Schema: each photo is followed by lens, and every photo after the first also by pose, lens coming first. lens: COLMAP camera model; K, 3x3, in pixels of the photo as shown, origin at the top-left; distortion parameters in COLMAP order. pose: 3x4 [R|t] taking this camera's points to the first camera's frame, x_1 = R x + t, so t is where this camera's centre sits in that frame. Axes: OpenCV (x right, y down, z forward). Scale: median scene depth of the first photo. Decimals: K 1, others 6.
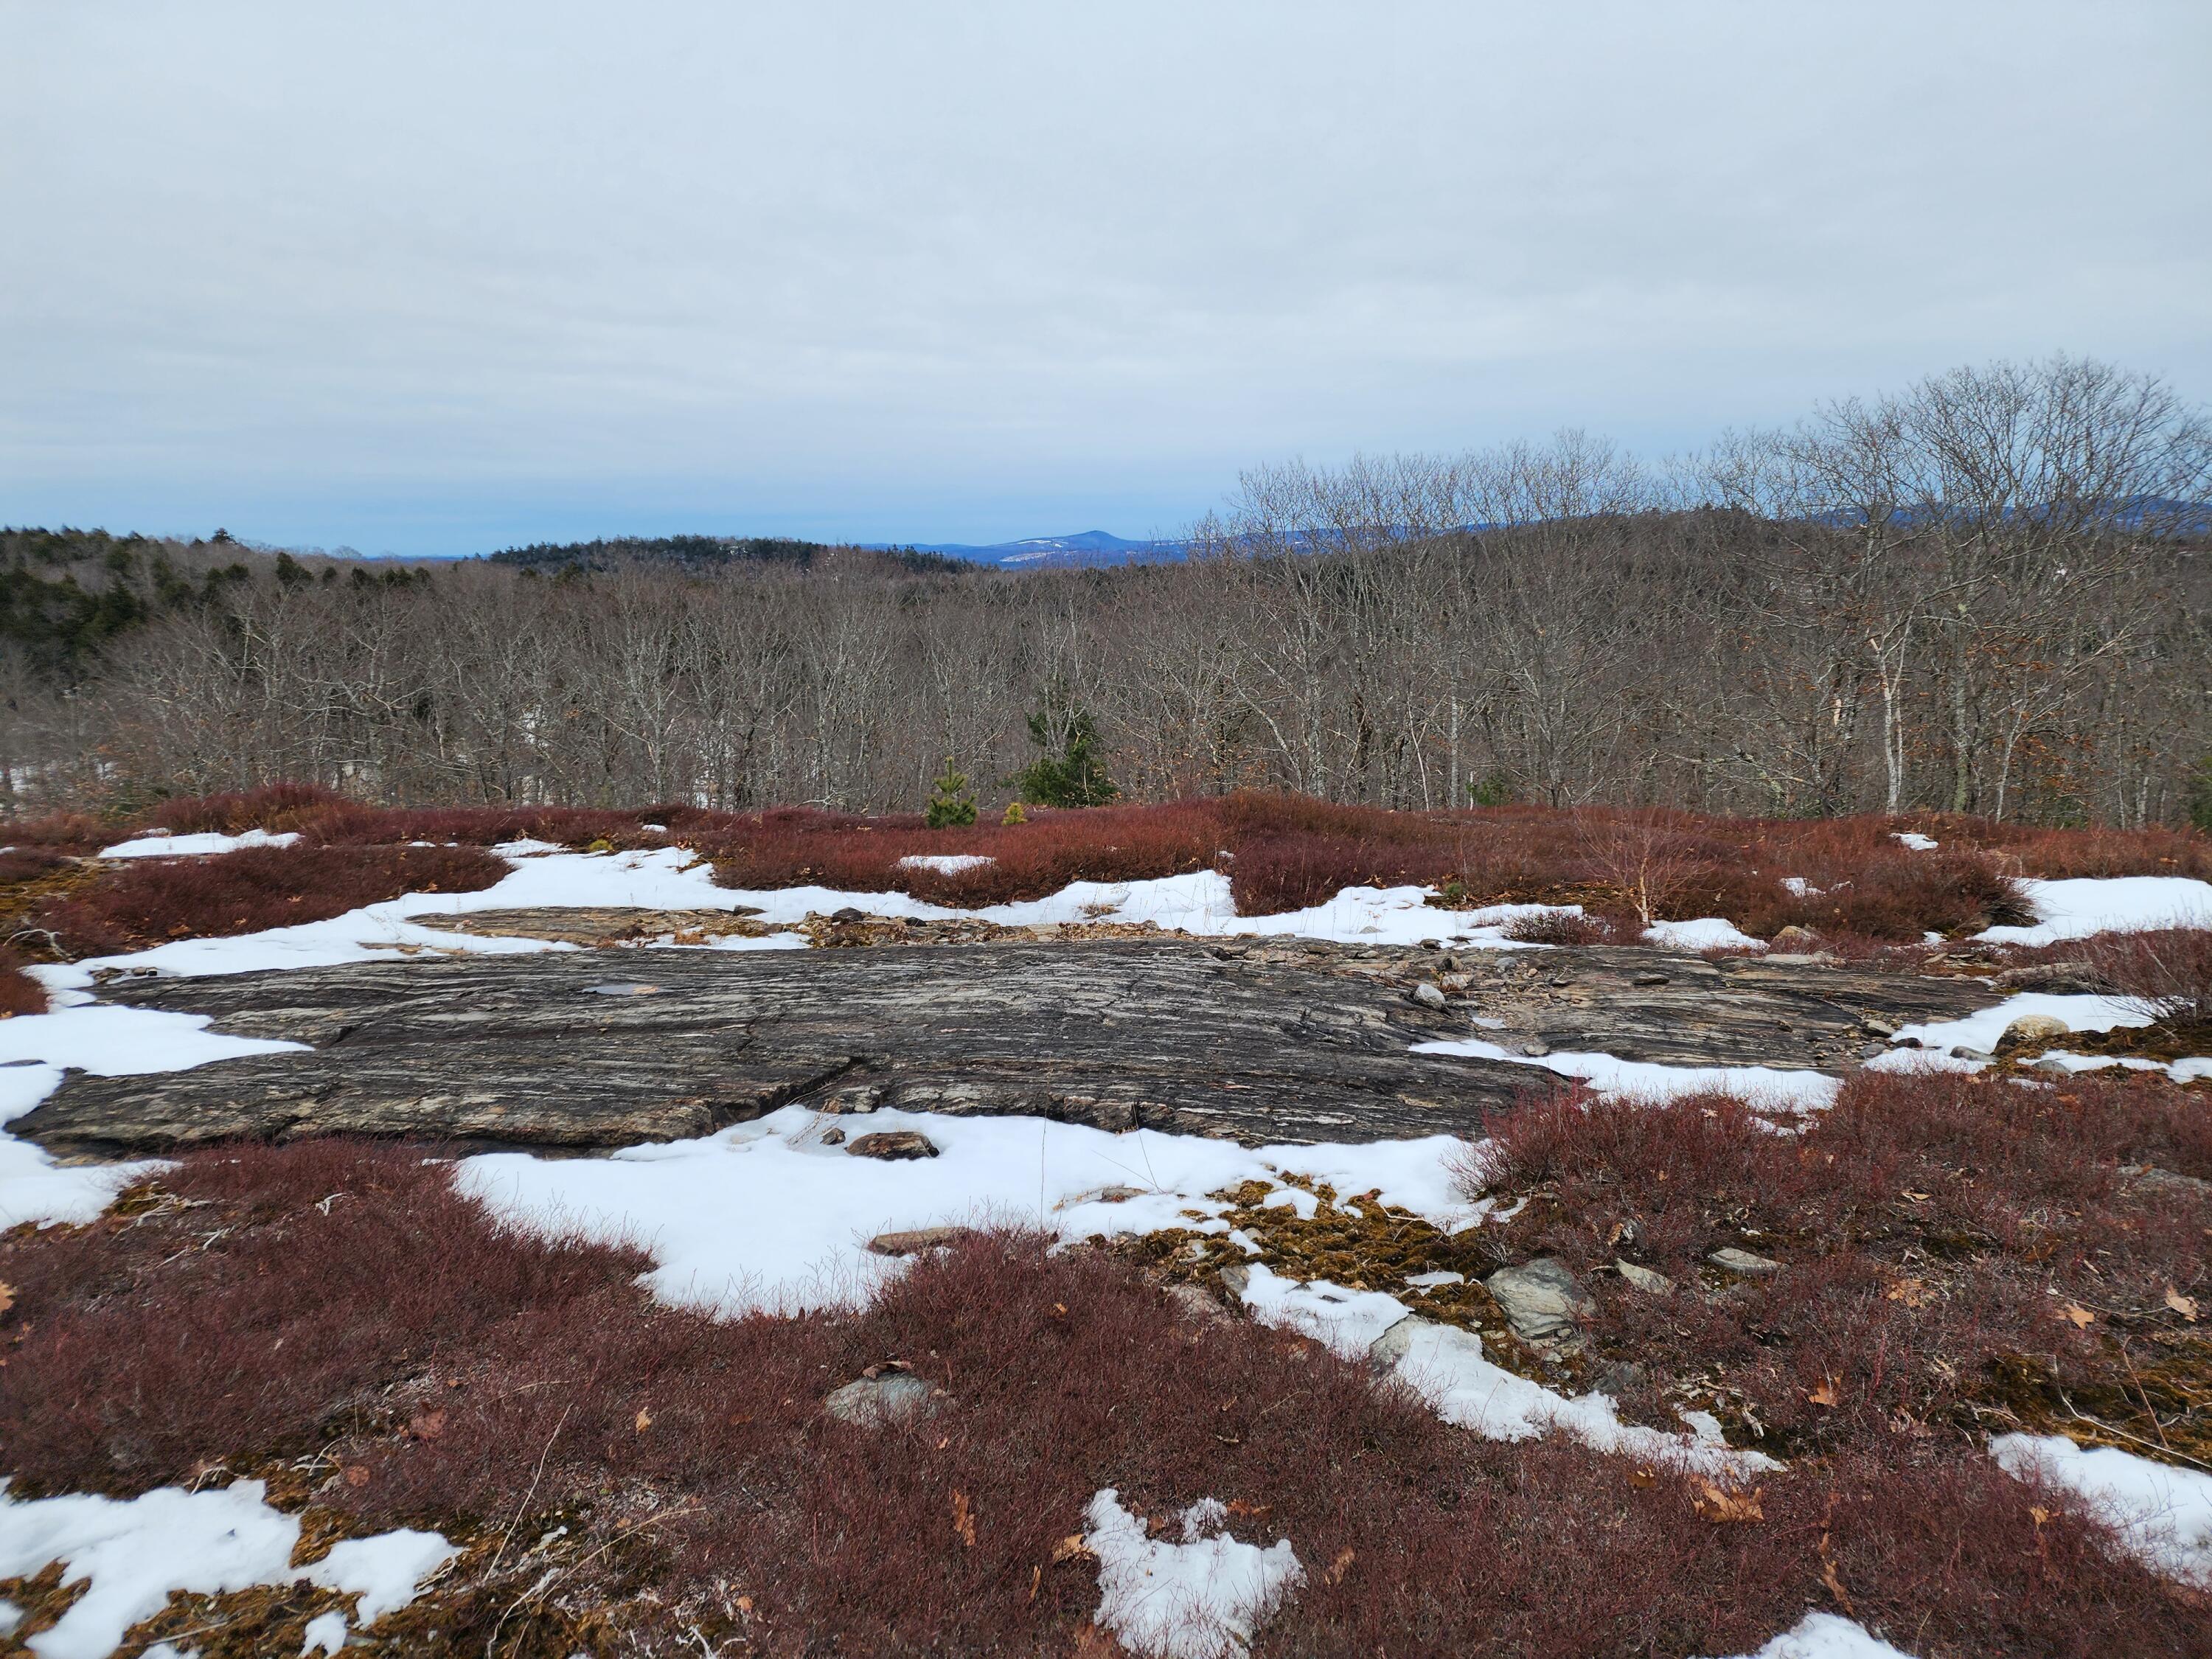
lens RADIAL K [[1491.4, 0, 1111.8], [0, 1491.4, 765.9], [0, 0, 1]] dist [0.081681, -0.069757]
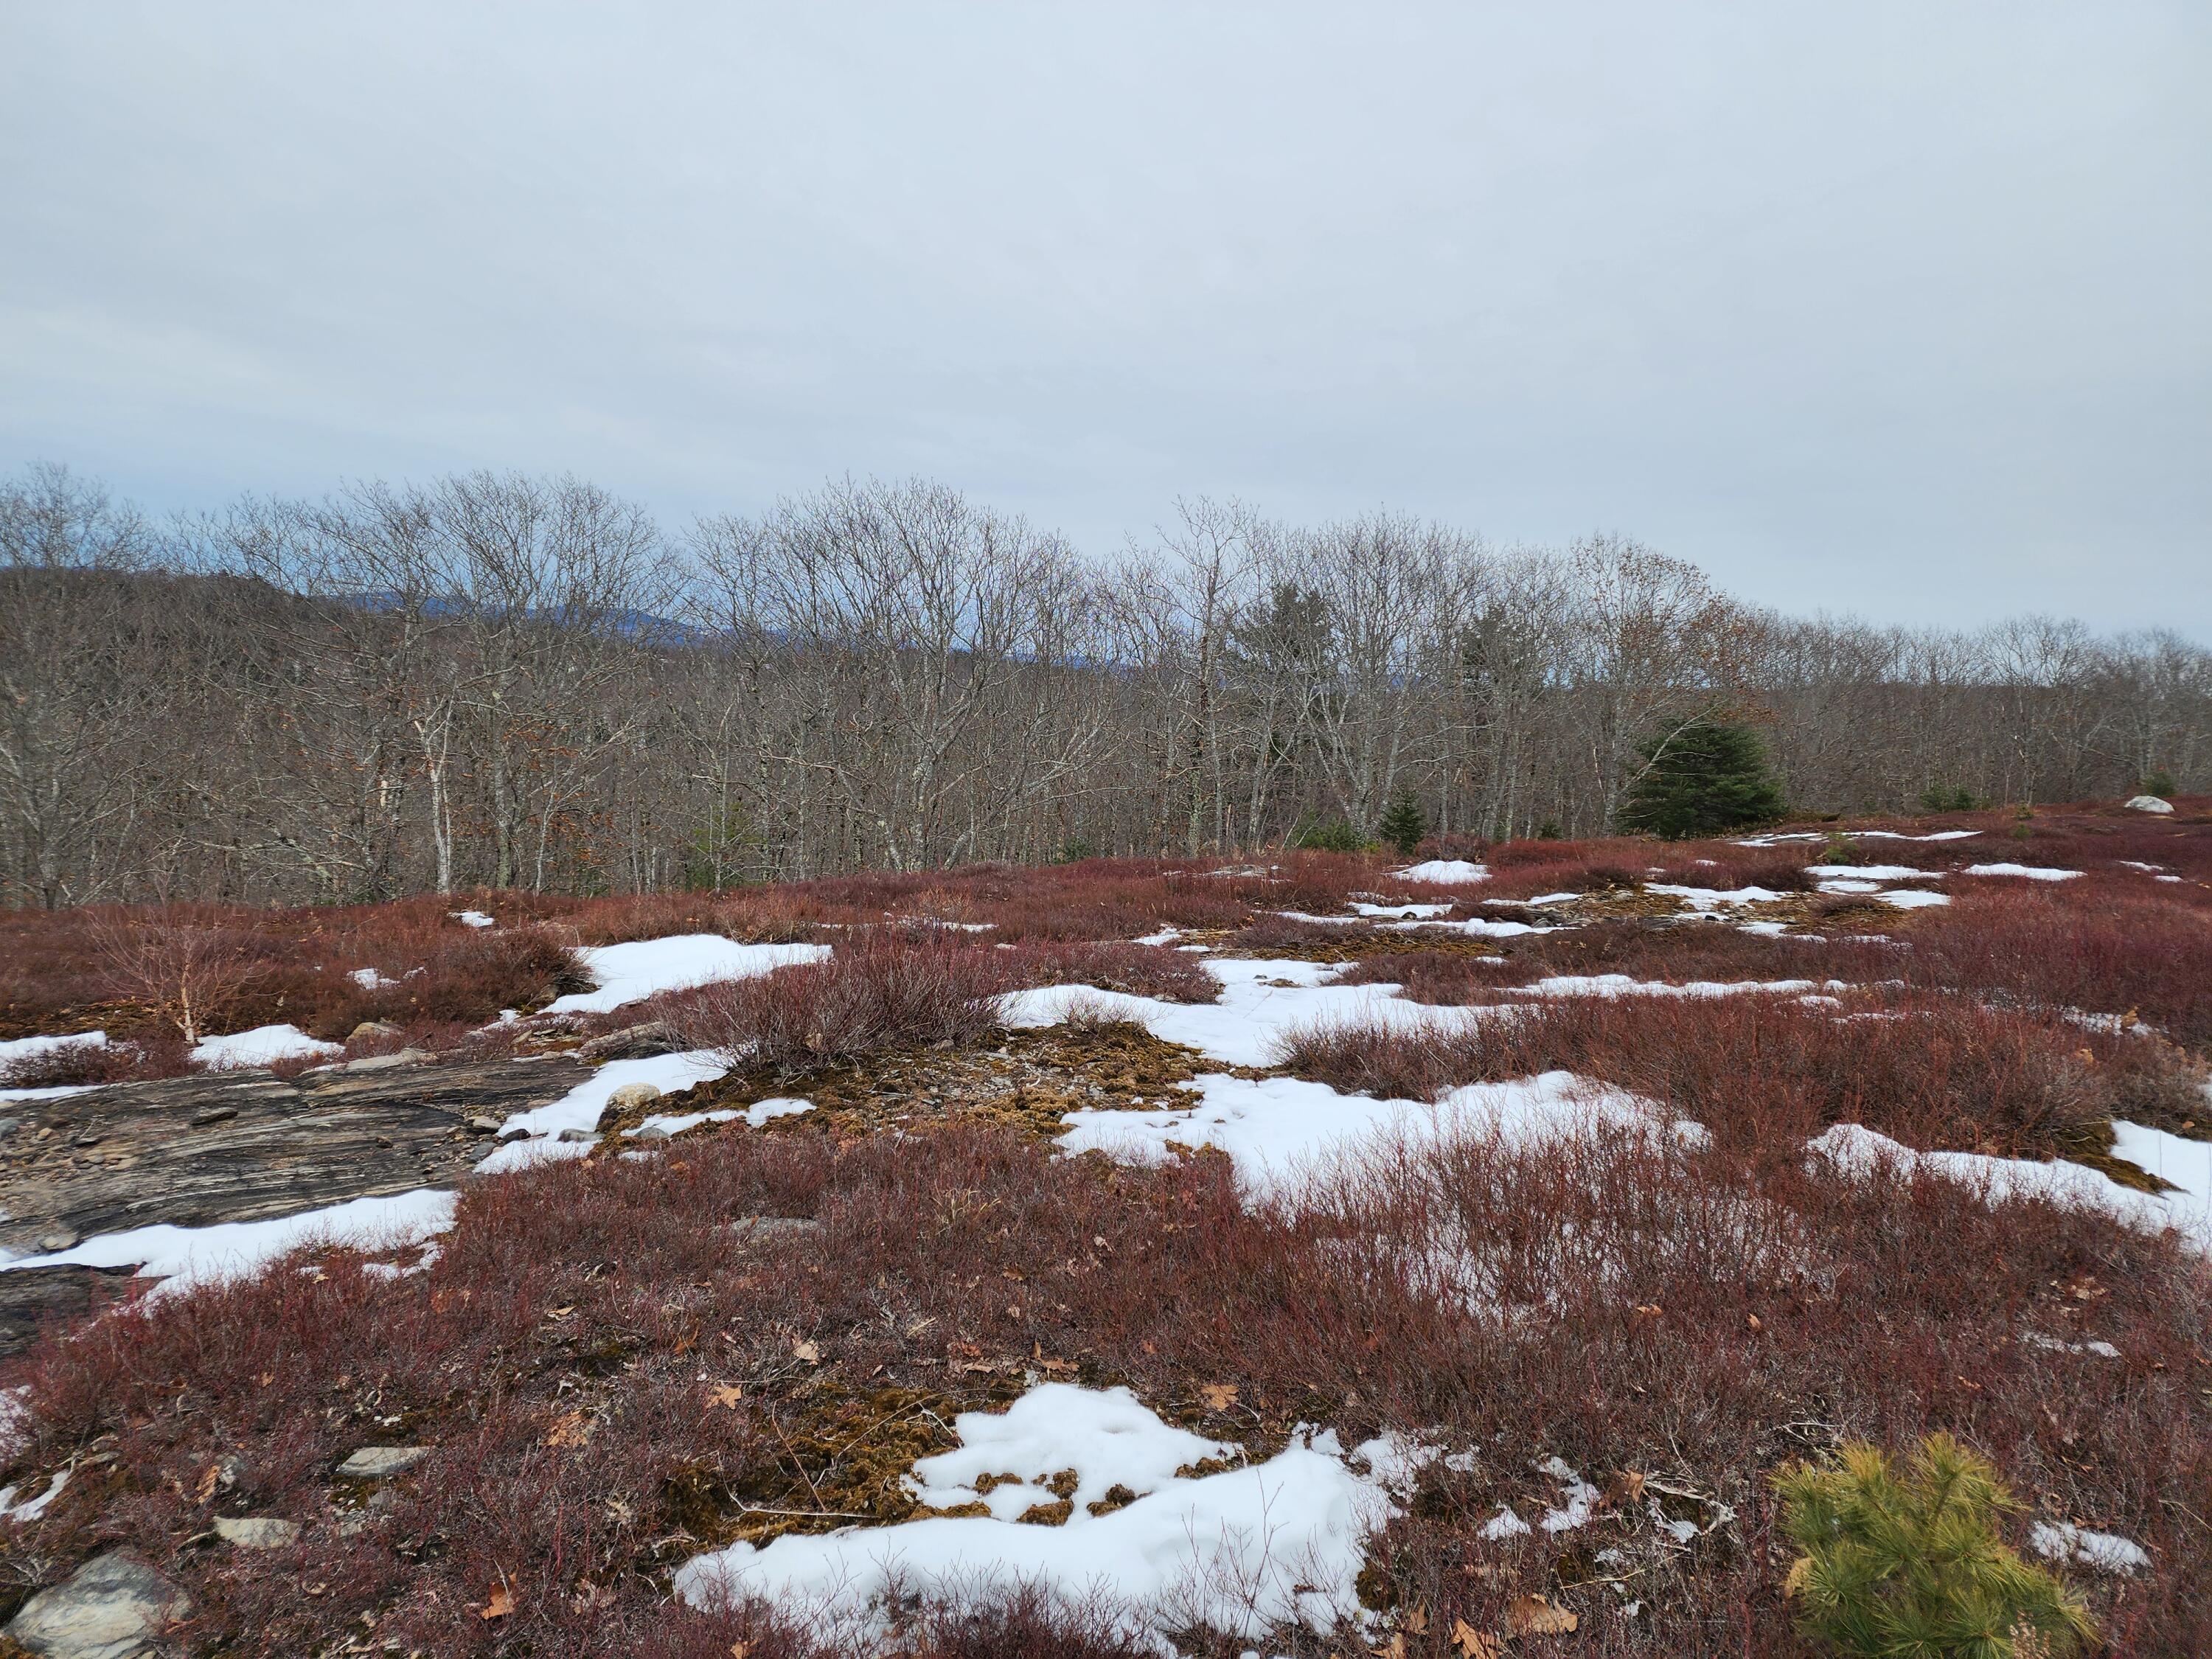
lens RADIAL K [[1451.0, 0, 1094.8], [0, 1451.0, 814.6], [0, 0, 1]] dist [0.093724, -0.078639]
pose [[0.616757, -0.016610, 0.786979, 0.015112], [0.033482, 0.999426, -0.005147, -0.003472], [-0.786441, 0.029524, 0.616959, 0.109049]]
